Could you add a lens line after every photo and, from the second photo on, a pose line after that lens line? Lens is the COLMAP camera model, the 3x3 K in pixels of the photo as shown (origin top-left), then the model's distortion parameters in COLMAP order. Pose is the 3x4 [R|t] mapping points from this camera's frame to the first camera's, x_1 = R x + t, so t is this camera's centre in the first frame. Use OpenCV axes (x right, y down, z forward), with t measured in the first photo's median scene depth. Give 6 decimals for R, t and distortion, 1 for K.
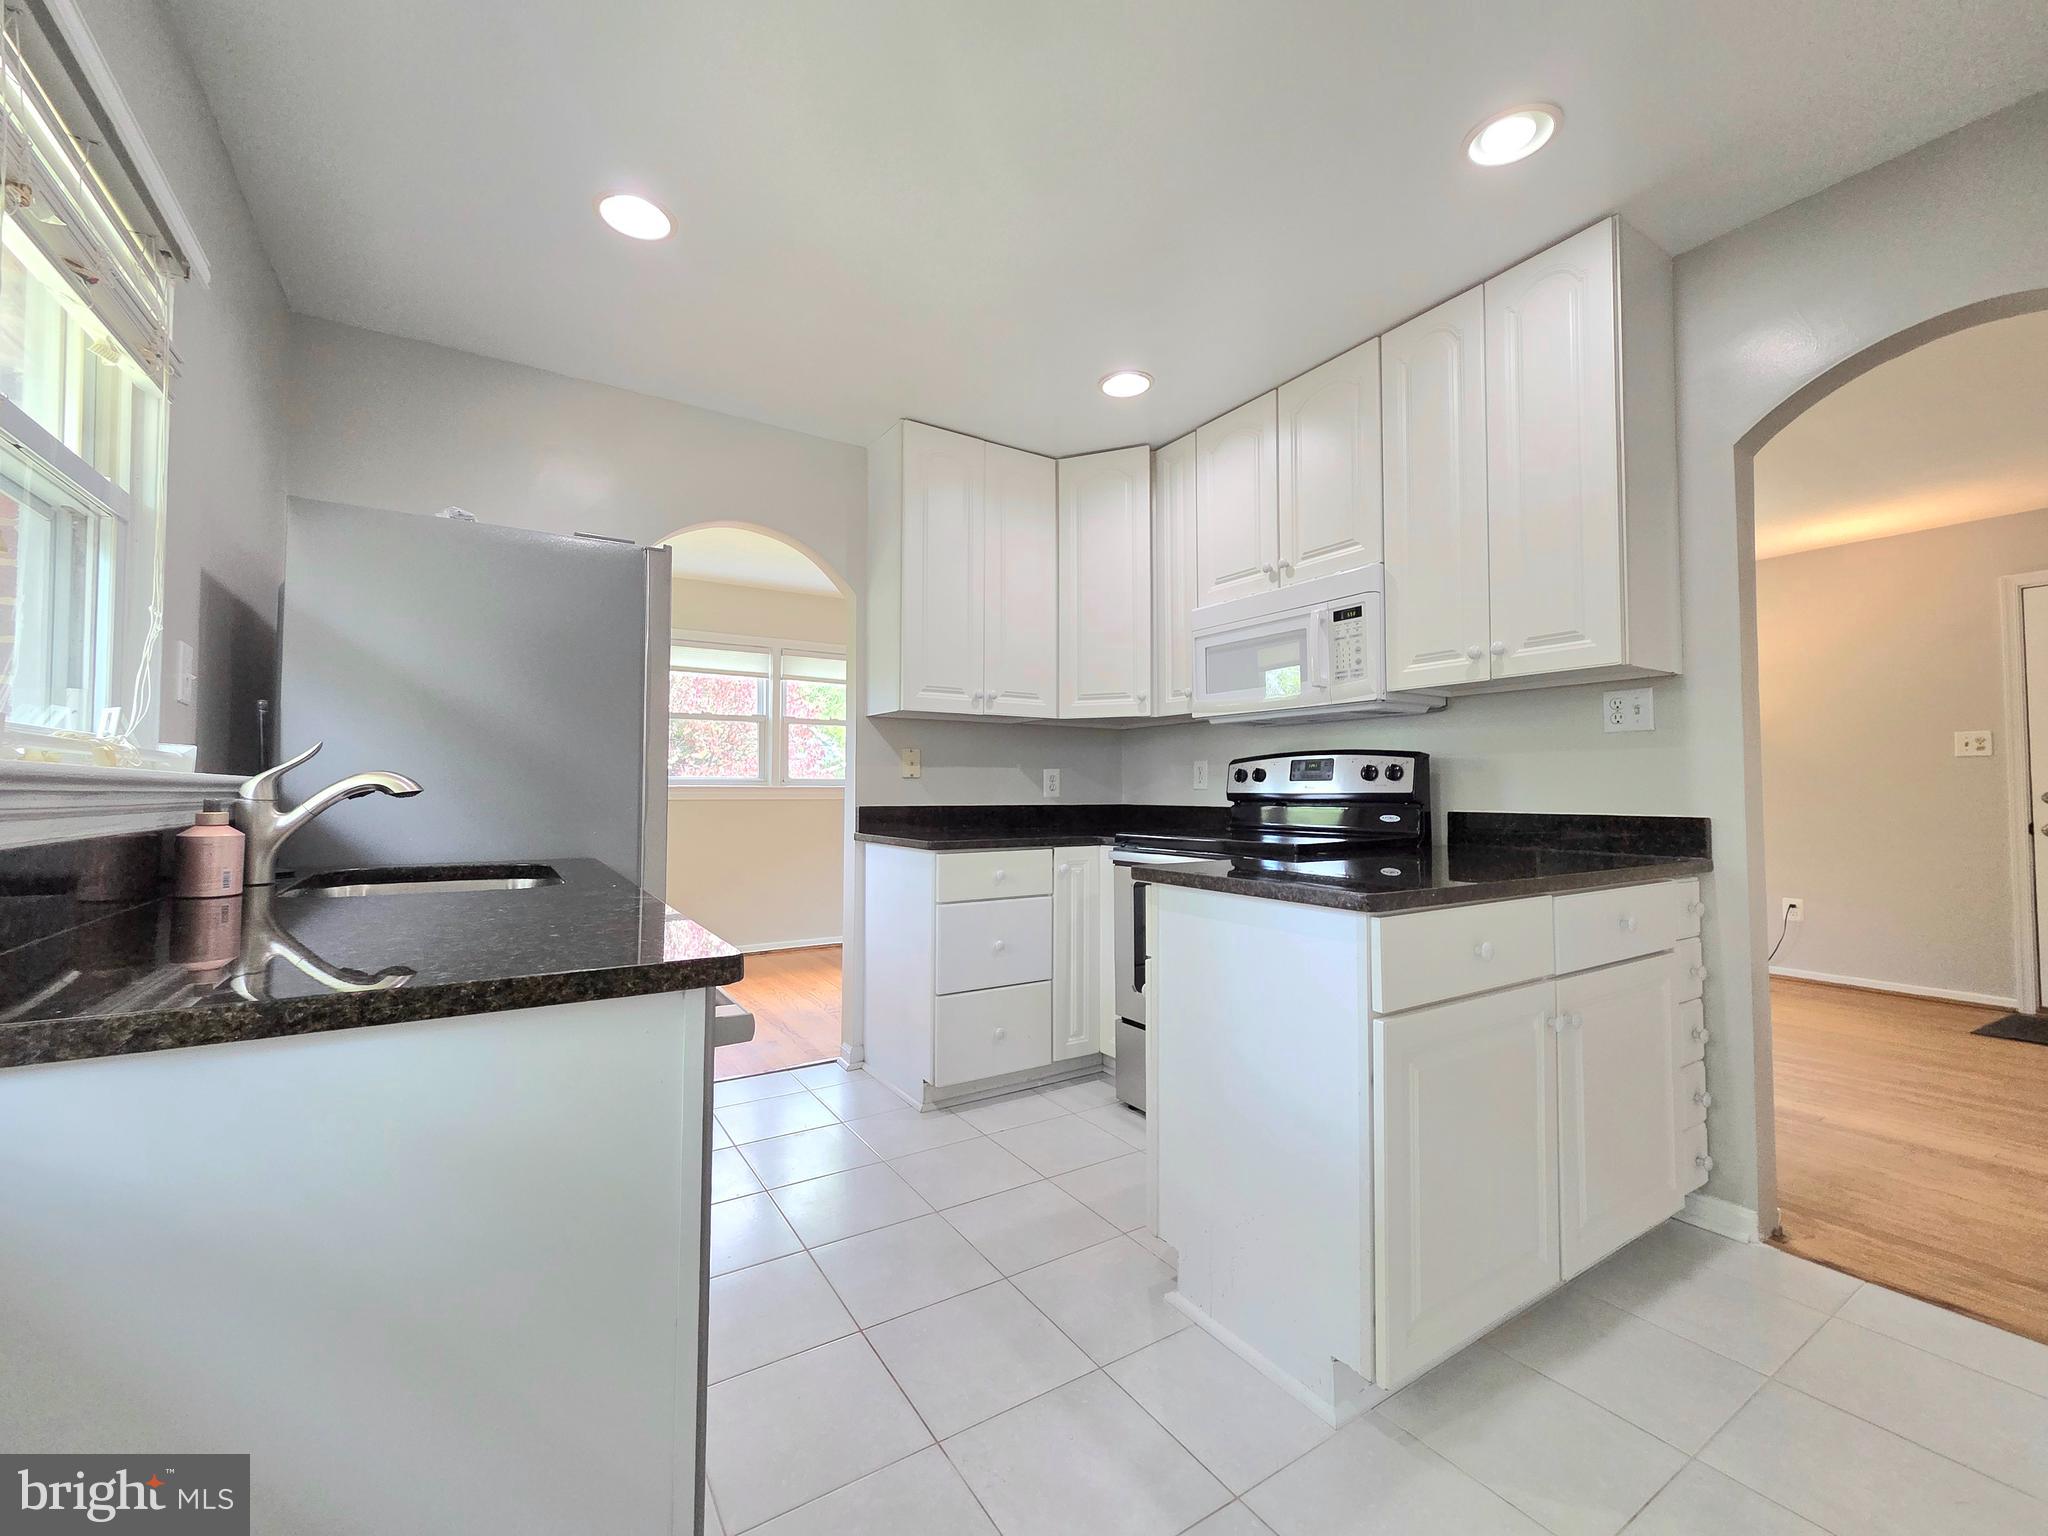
lens RADIAL K [[837.1, 0, 1017.5], [0, 837.1, 759.2], [0, 0, 1]] dist [0.003590, 0.000375]
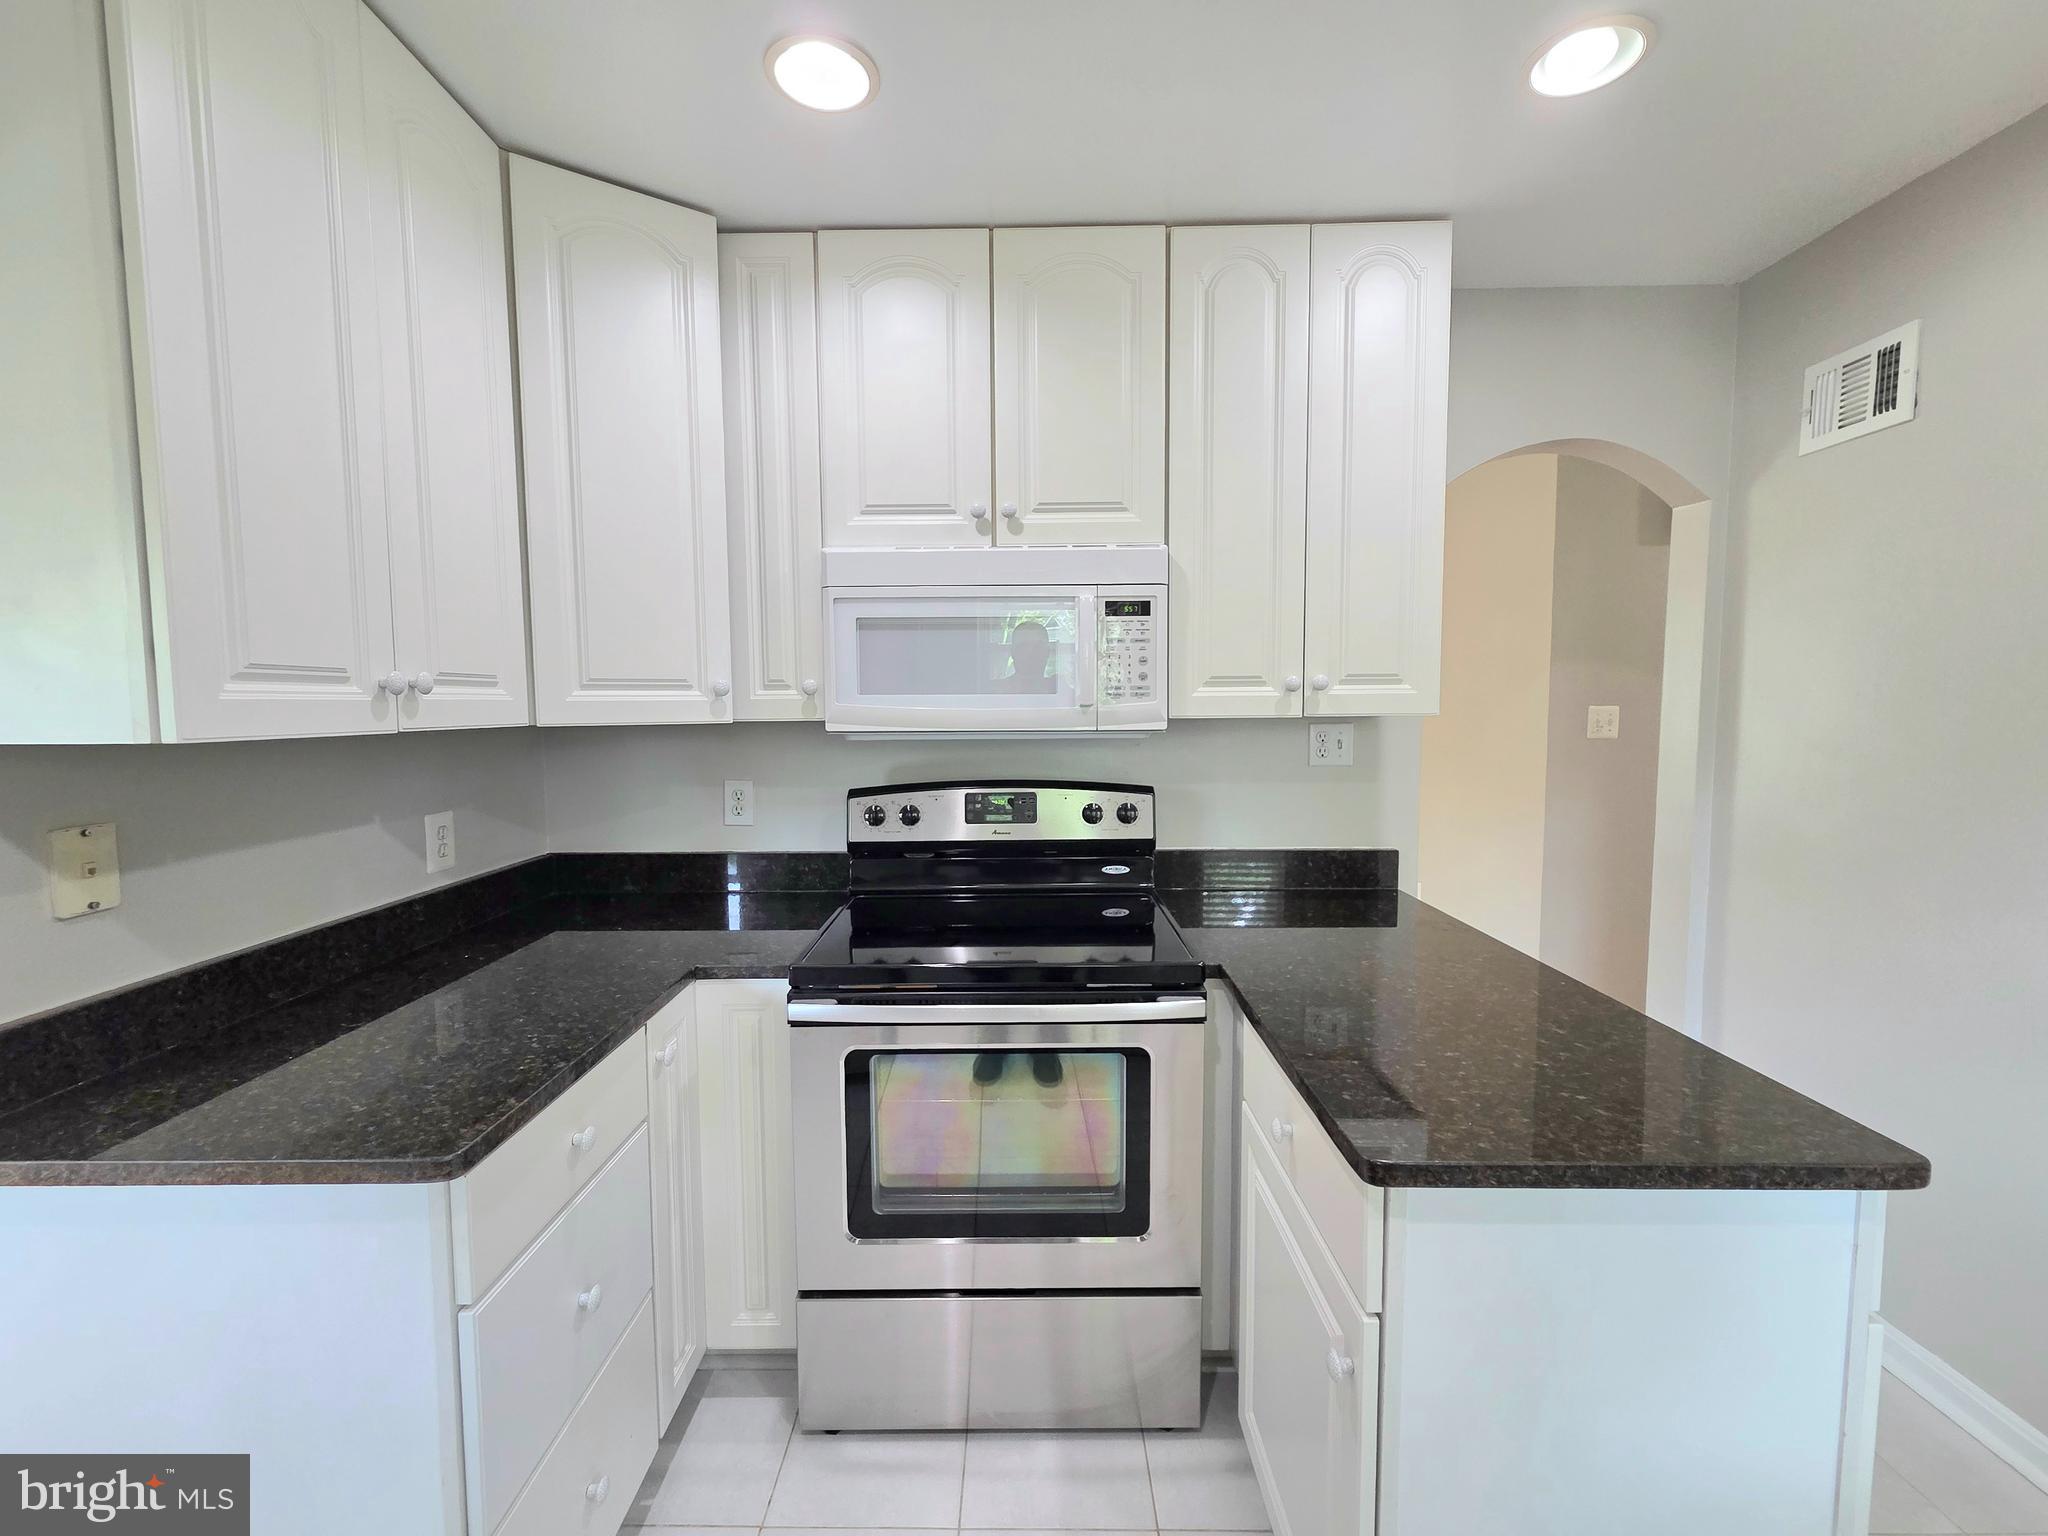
lens RADIAL K [[837.1, 0, 1011.5], [0, 837.1, 760.4], [0, 0, 1]] dist [0.003590, 0.000375]
pose [[0.542726, -0.063061, 0.837539, -0.246766], [-0.024007, 0.995605, 0.090519, -0.094336], [-0.839567, -0.069234, 0.538827, 0.612017]]
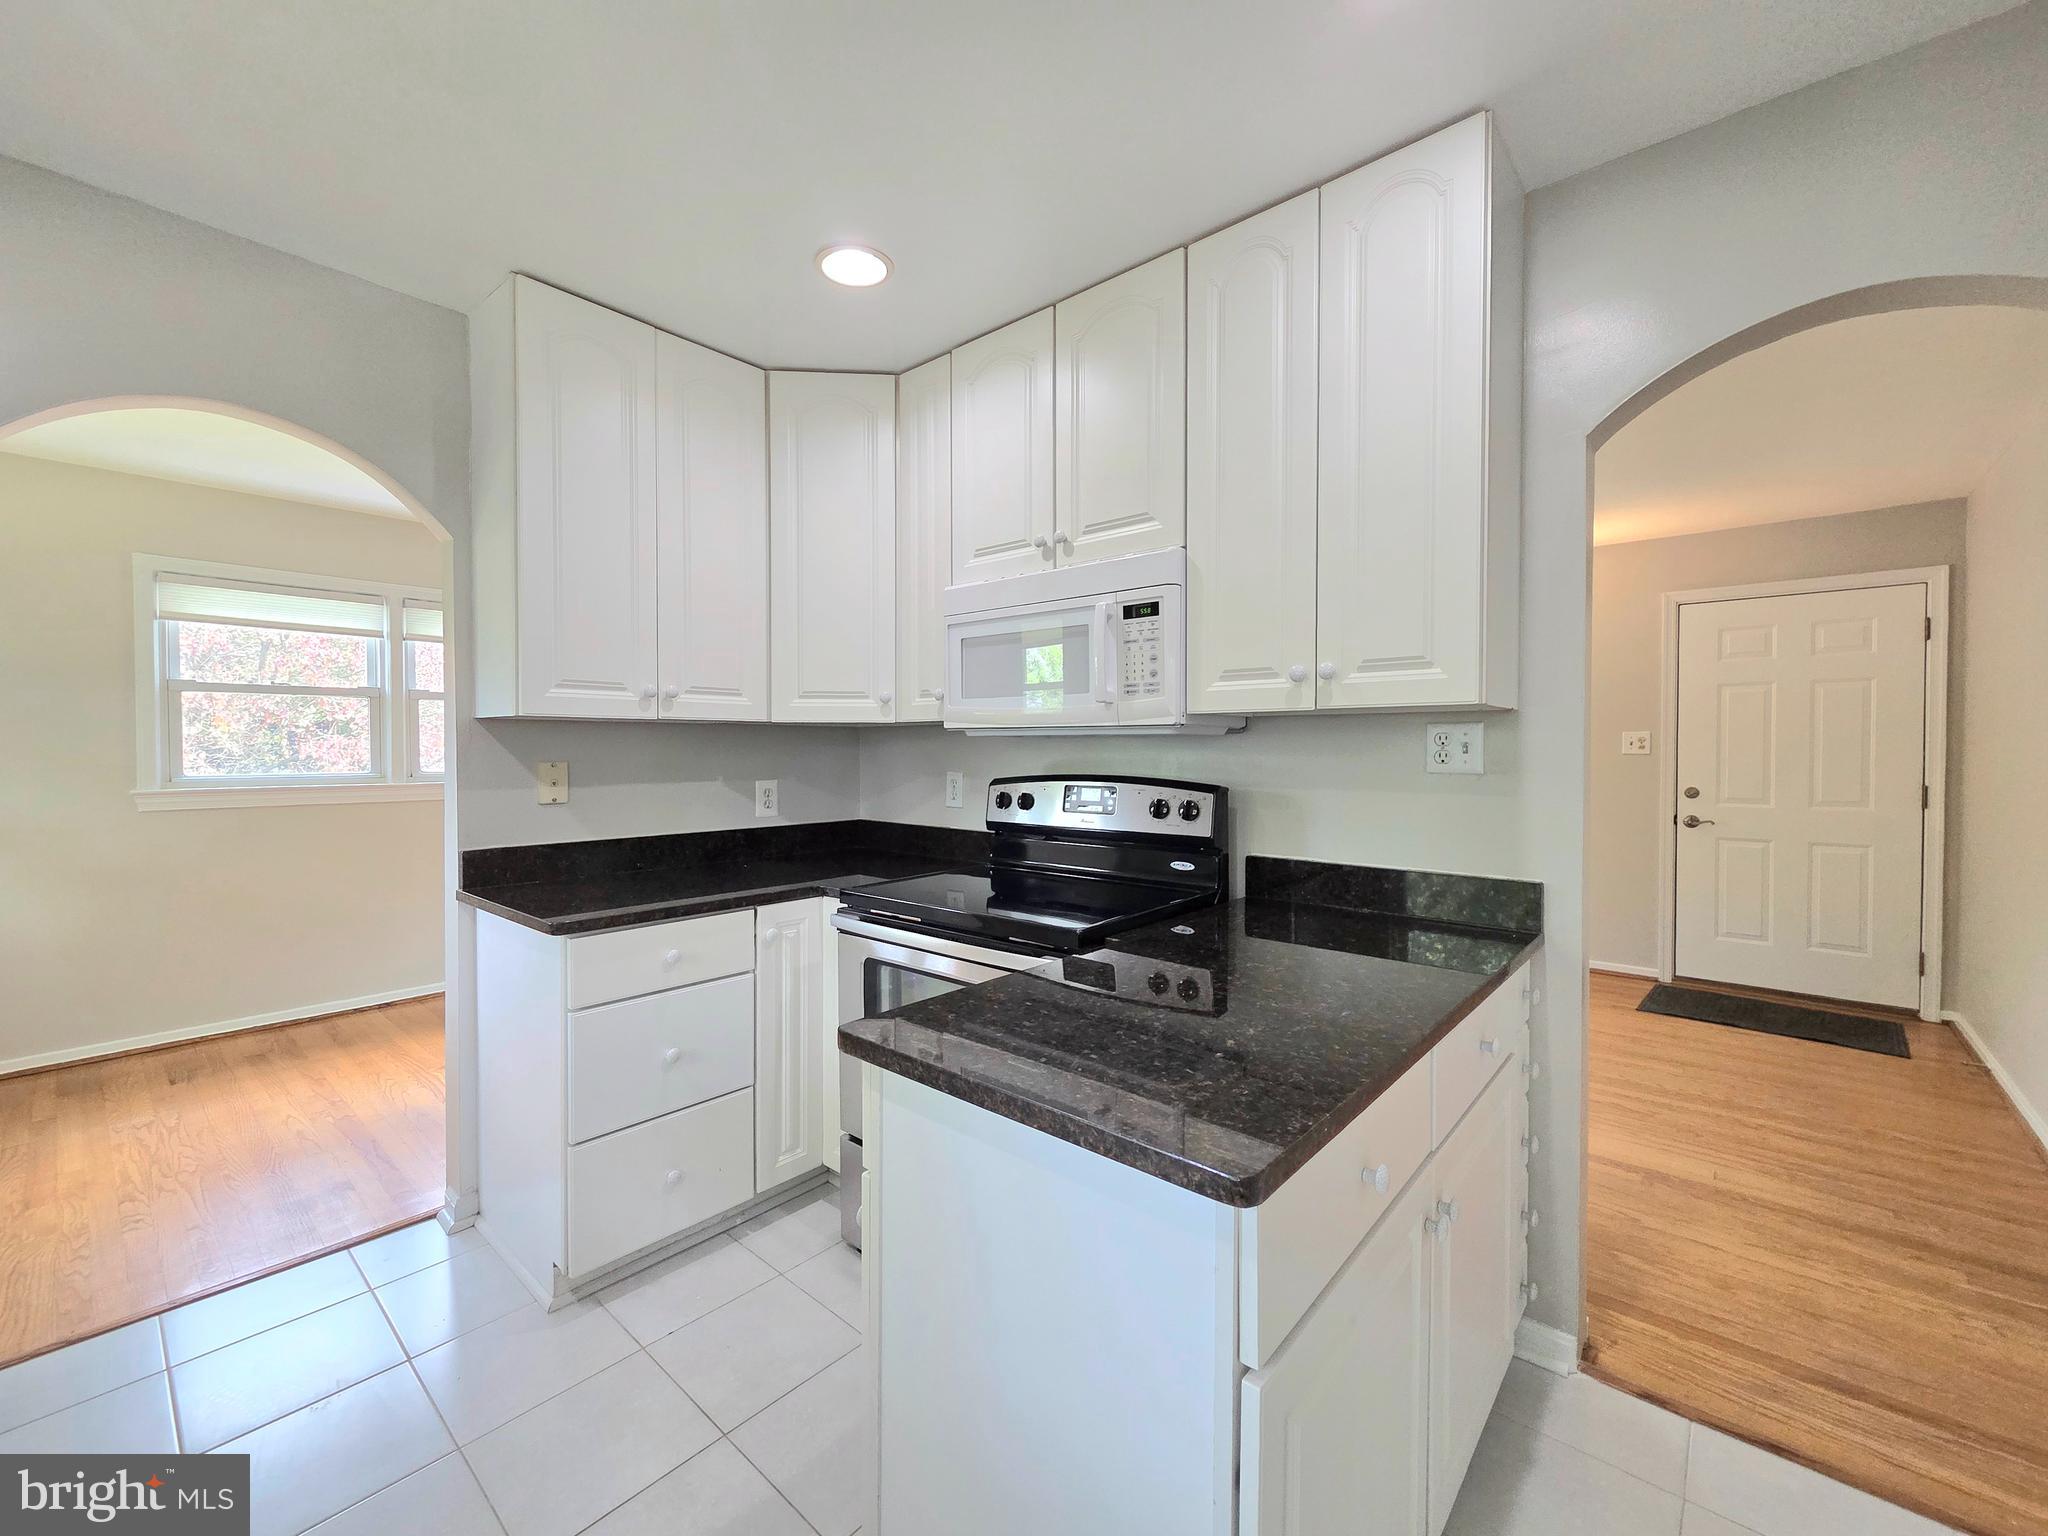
lens RADIAL K [[837.1, 0, 1019.4], [0, 837.1, 759.9], [0, 0, 1]] dist [0.003590, 0.000375]
pose [[0.958522, -0.004746, 0.284978, 0.058500], [-0.010393, 0.998614, 0.051588, -0.066406], [-0.284828, -0.052410, 0.957145, 0.254146]]
